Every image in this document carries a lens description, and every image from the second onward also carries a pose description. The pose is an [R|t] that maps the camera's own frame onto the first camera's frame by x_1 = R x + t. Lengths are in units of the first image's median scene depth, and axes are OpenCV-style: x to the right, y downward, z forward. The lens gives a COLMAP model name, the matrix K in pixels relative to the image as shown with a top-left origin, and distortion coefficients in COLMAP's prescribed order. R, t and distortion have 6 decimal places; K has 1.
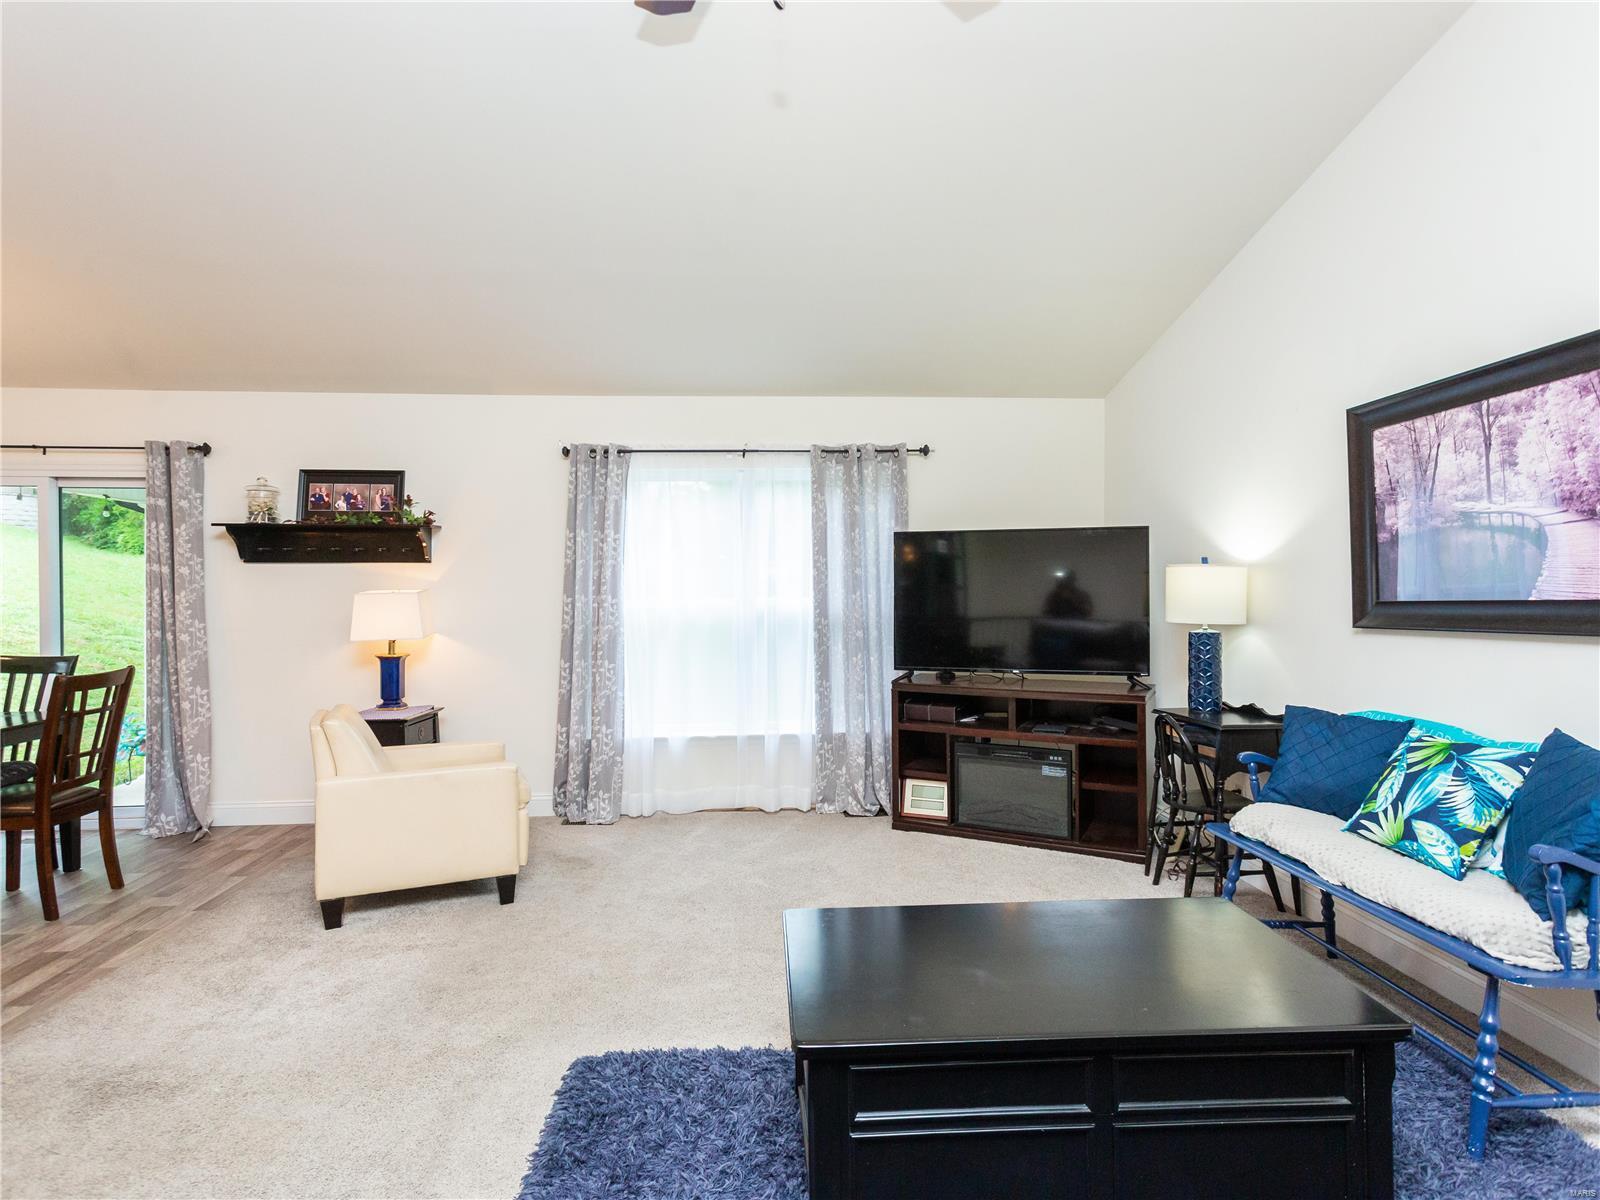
lens RADIAL K [[856.2, 0, 793.8], [0, 856.2, 588.5], [0, 0, 1]] dist [0.002974, 0.002090]
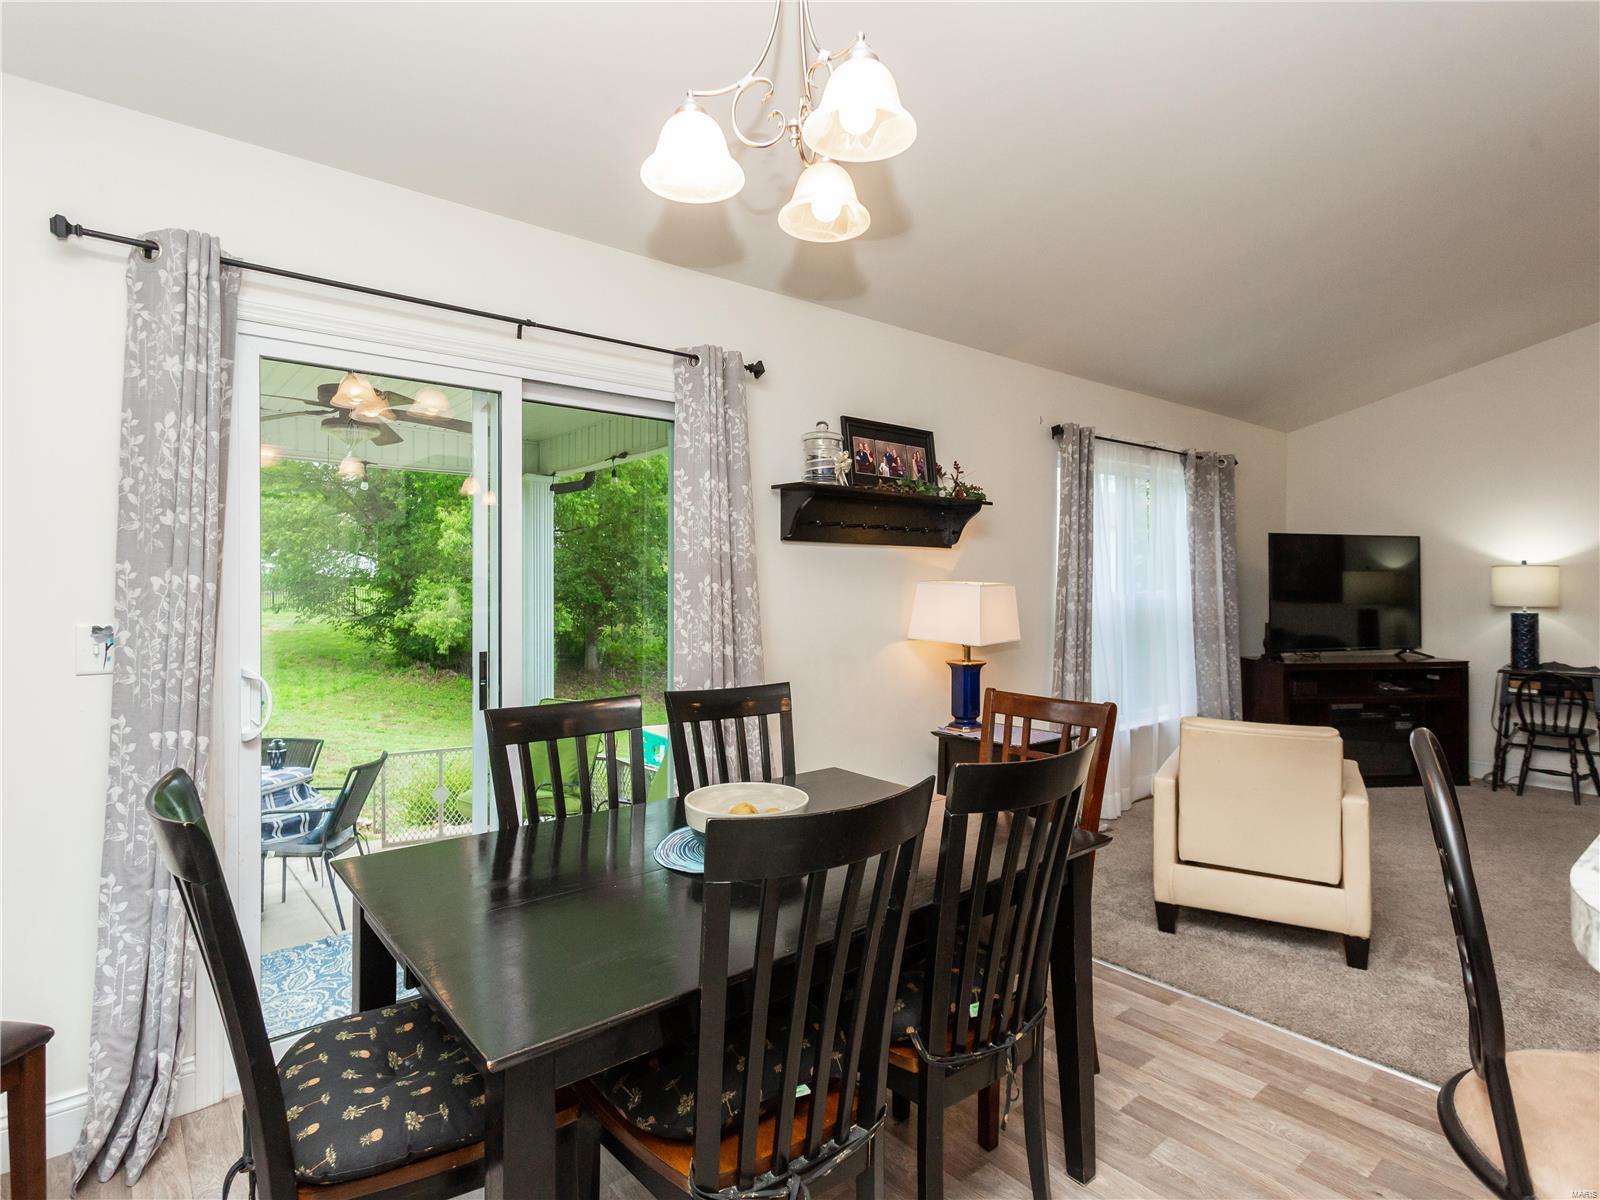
lens RADIAL K [[867.6, 0, 800.8], [0, 867.6, 591.8], [0, 0, 1]] dist [0.001654, 0.000388]
pose [[0.809618, -0.000531, 0.586957, -1.073952], [0.001215, 0.999999, -0.000771, 0.011489], [-0.586956, 0.001337, 0.809618, 0.441616]]
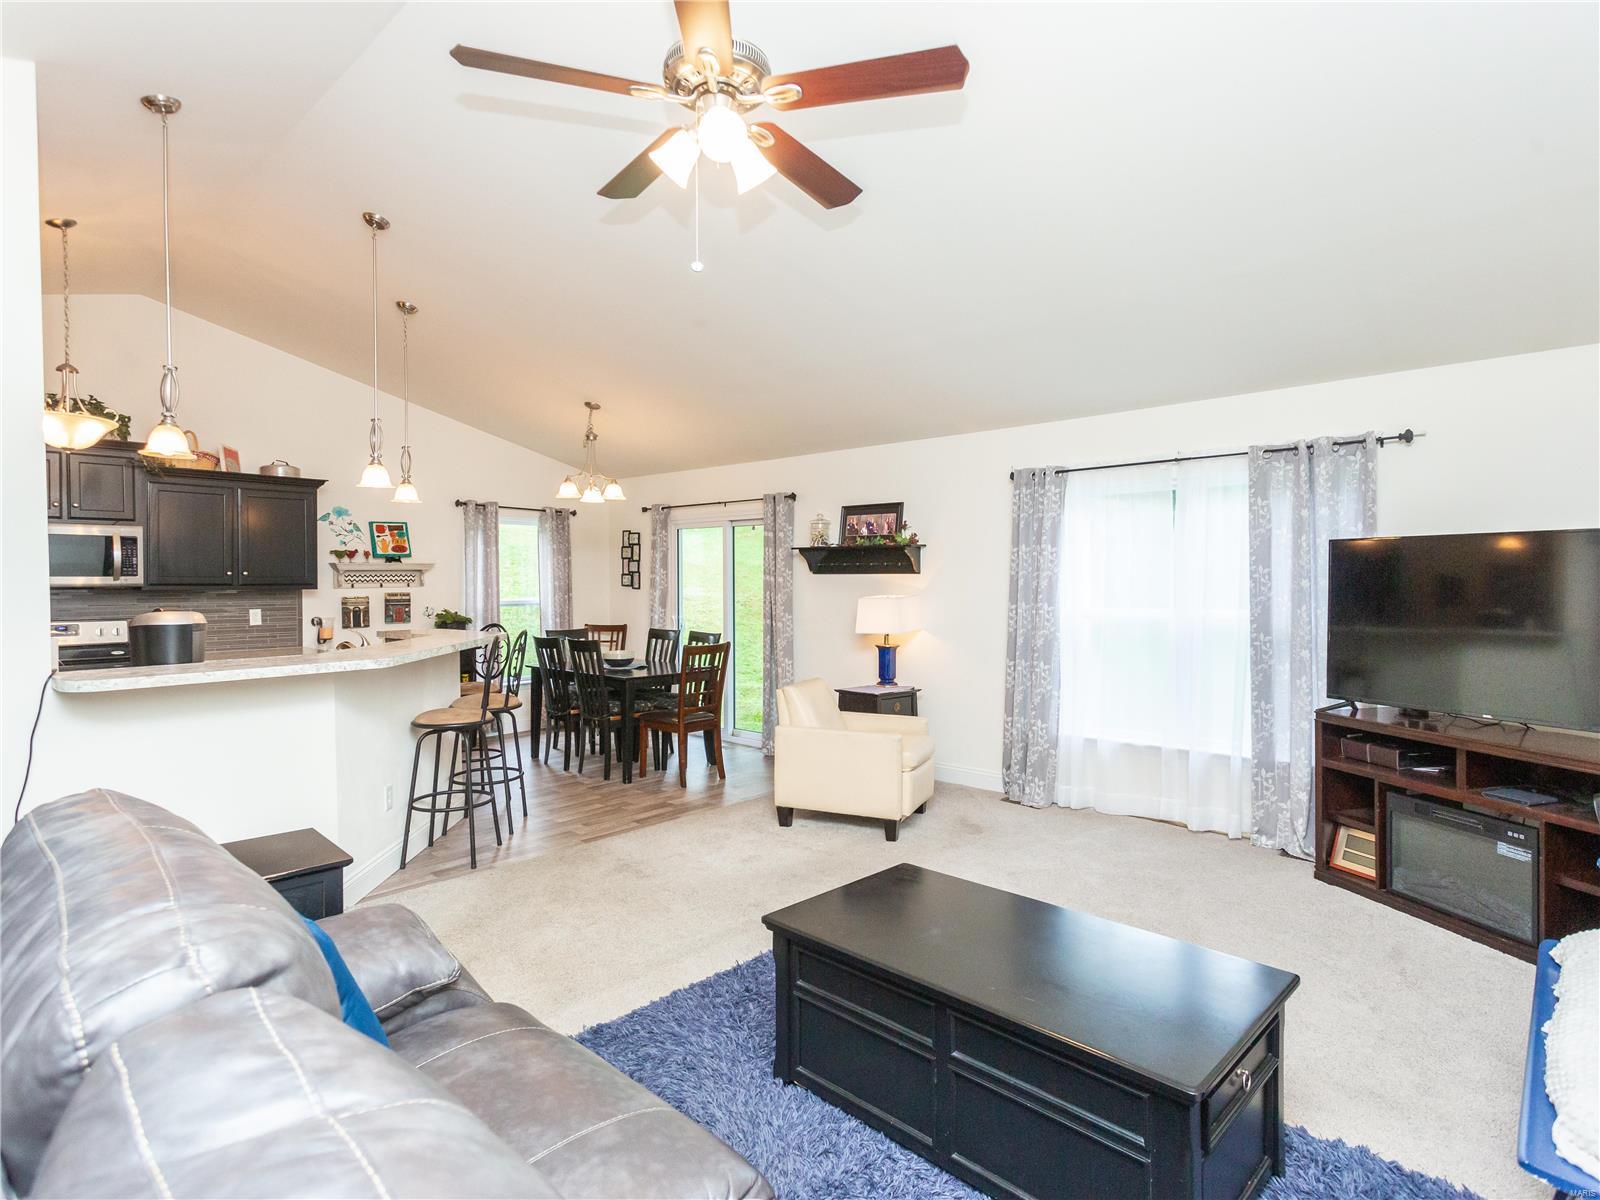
lens RADIAL K [[860.6, 0, 777.5], [0, 860.6, 590.1], [0, 0, 1]] dist [0.001588, 0.001759]
pose [[0.667154, 0.015049, -0.744768, 0.400647], [-0.004383, 0.999858, 0.016277, -0.027061], [0.744907, -0.007595, 0.667125, -0.000913]]
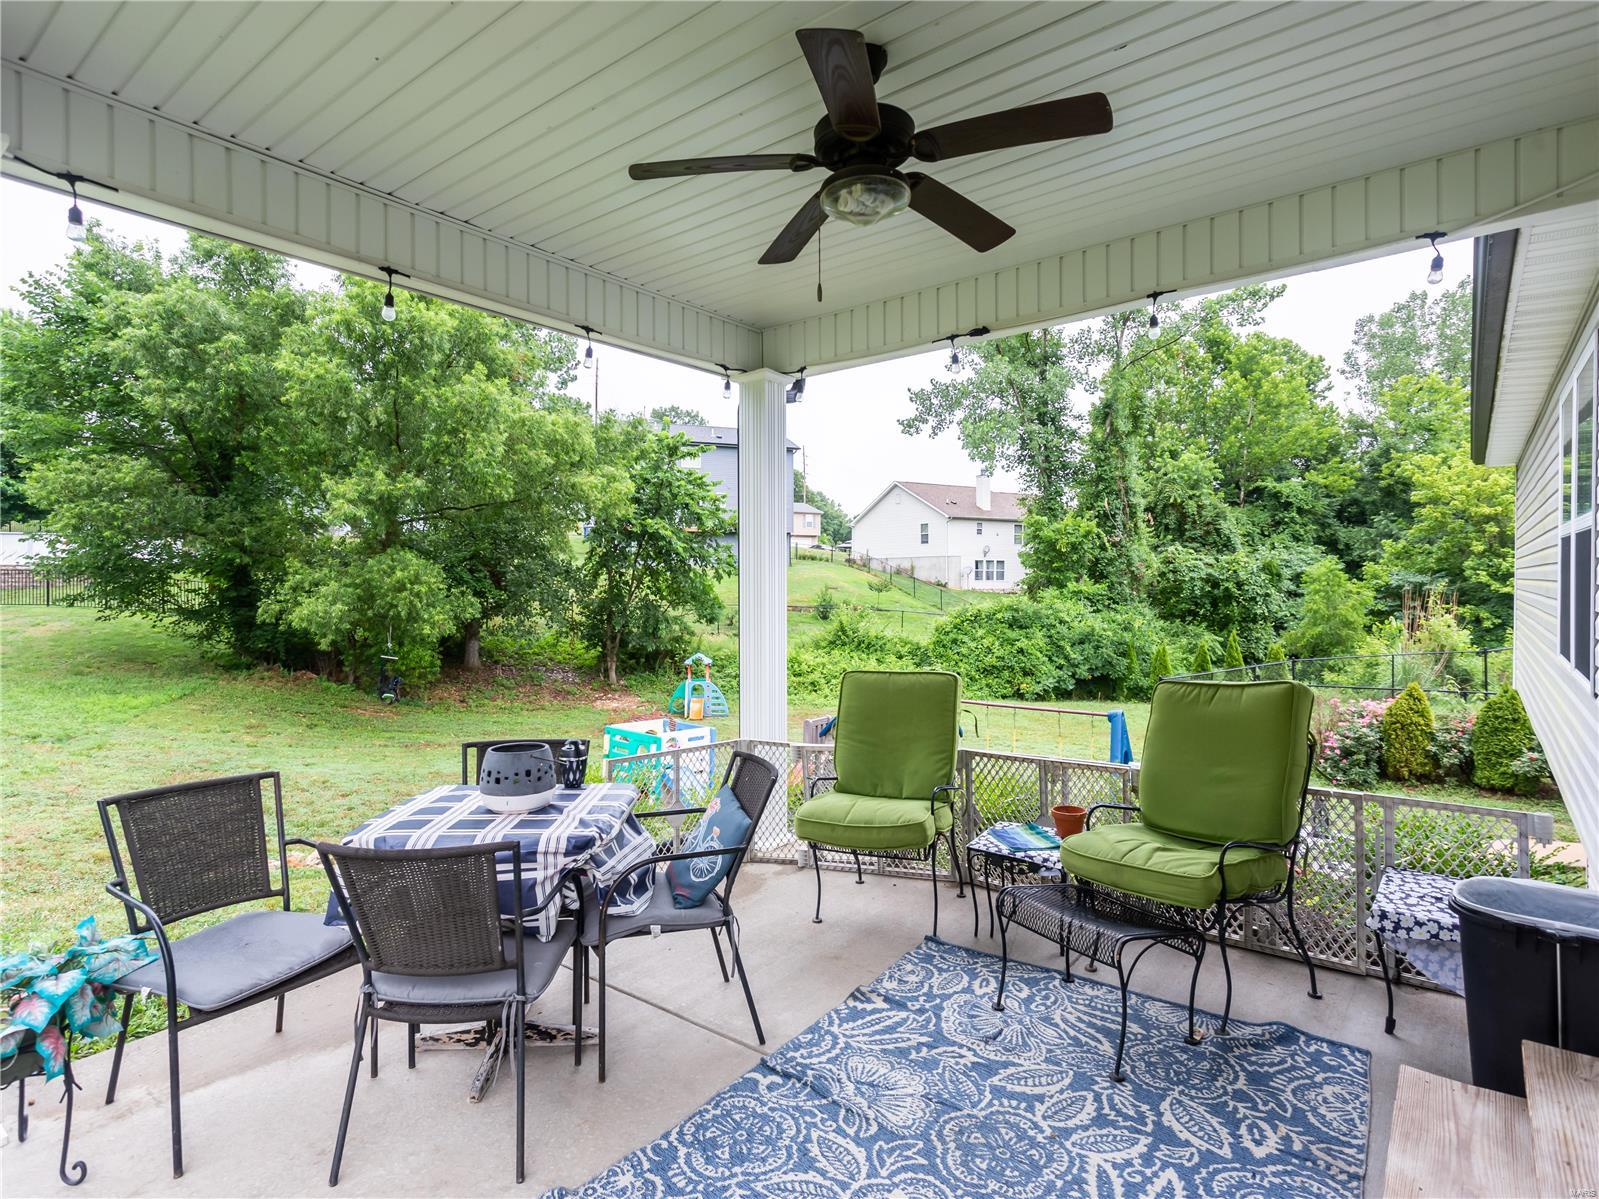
lens RADIAL K [[849.4, 0, 799.5], [0, 849.4, 588.3], [0, 0, 1]] dist [0.001112, 0.002659]
pose [[0.659117, -0.004022, 0.752030, -1.101144], [0.008778, 0.999959, -0.002346, 0.018755], [-0.751990, 0.008148, 0.659125, 0.513102]]
